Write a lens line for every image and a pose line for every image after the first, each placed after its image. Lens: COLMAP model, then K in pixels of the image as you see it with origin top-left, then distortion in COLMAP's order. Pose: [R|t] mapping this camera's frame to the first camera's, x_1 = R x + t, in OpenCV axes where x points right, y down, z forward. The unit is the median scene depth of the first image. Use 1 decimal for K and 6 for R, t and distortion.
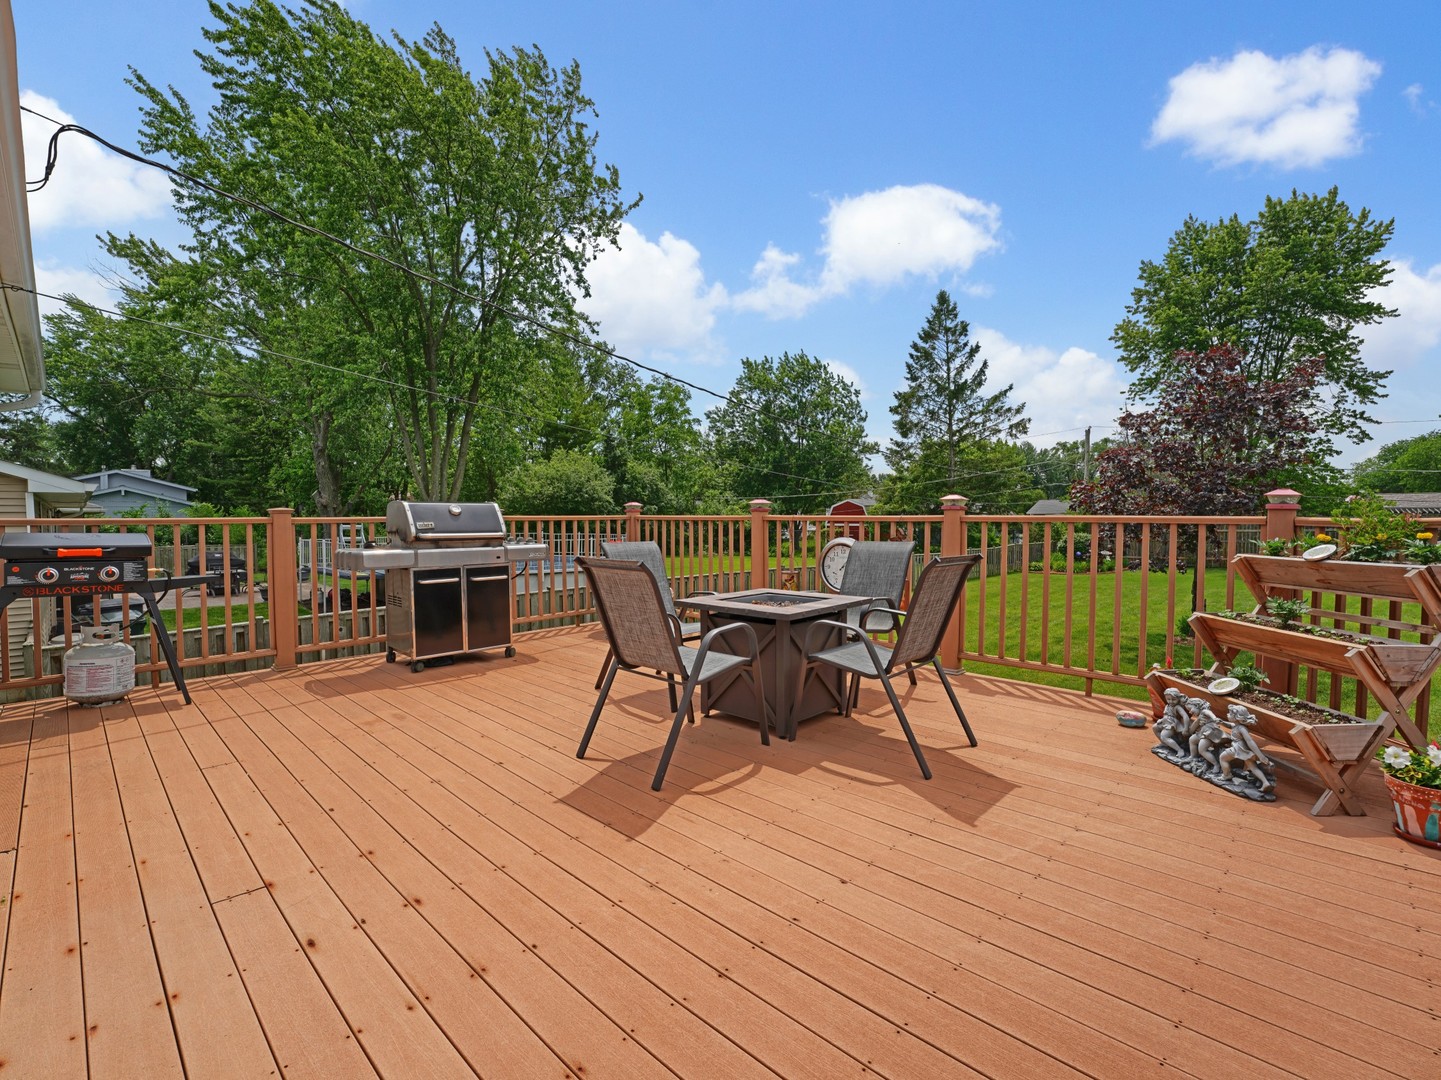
lens RADIAL K [[658.0, 0, 720.7], [0, 658.0, 537.8], [0, 0, 1]] dist [-0.026129, -0.000043]
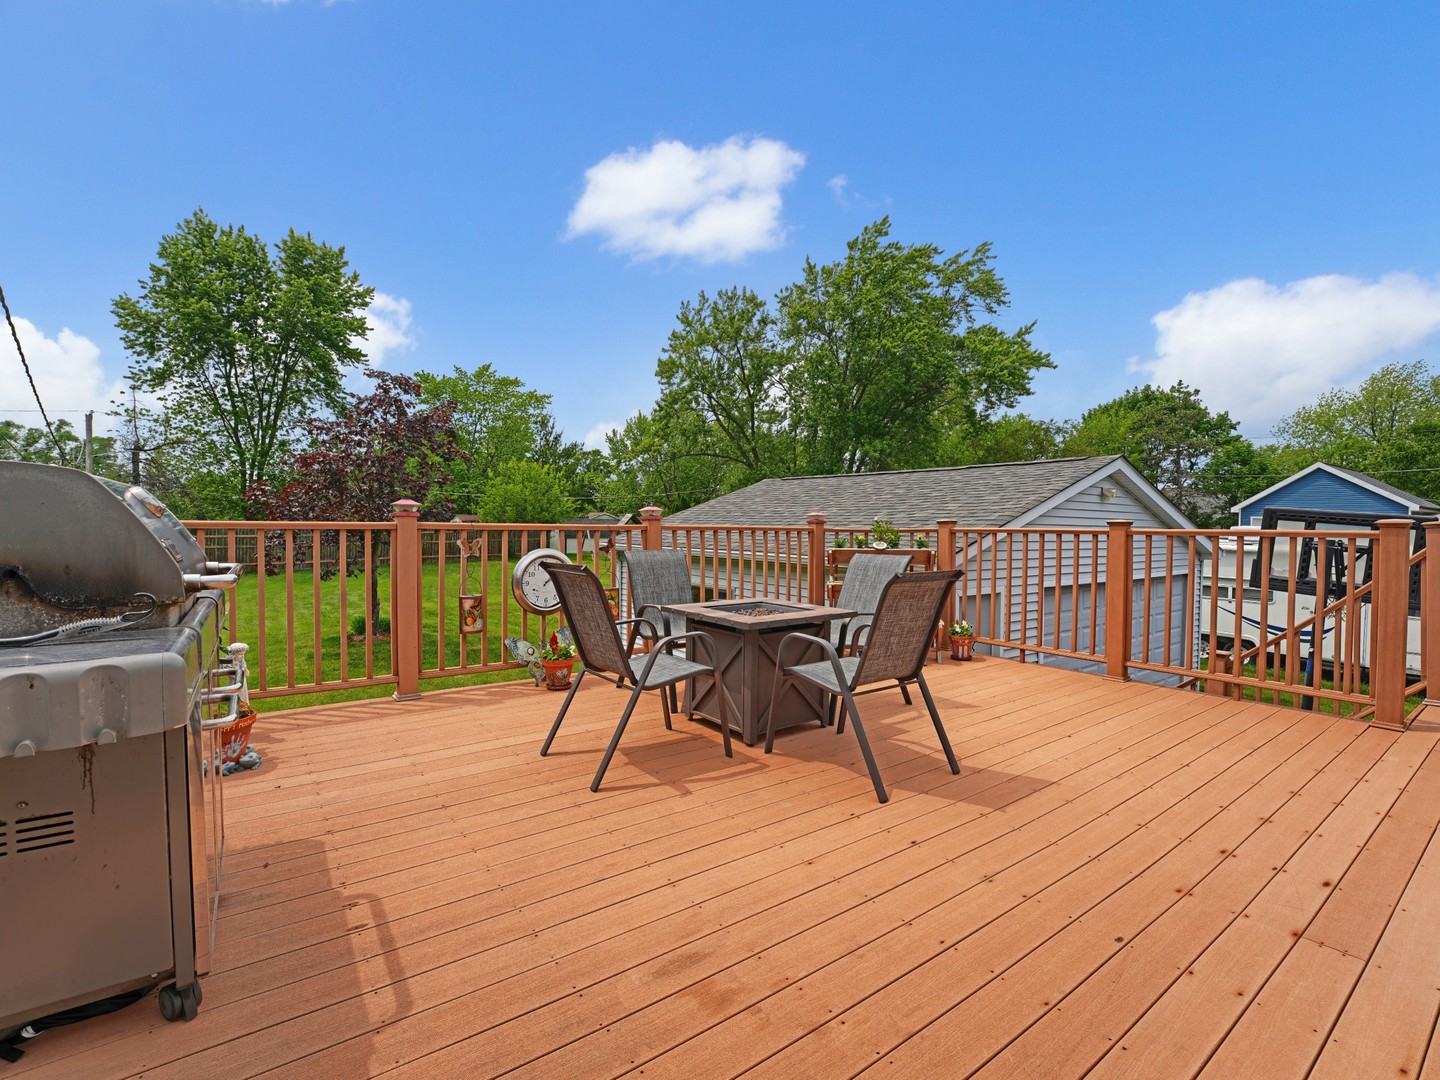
lens RADIAL K [[653.1, 0, 728.6], [0, 653.1, 544.1], [0, 0, 1]] dist [-0.037565, 0.007247]
pose [[0.171592, -0.026692, 0.984806, -0.085451], [0.024787, 0.999433, 0.022770, -0.002762], [-0.984856, 0.020503, 0.172156, 0.081641]]
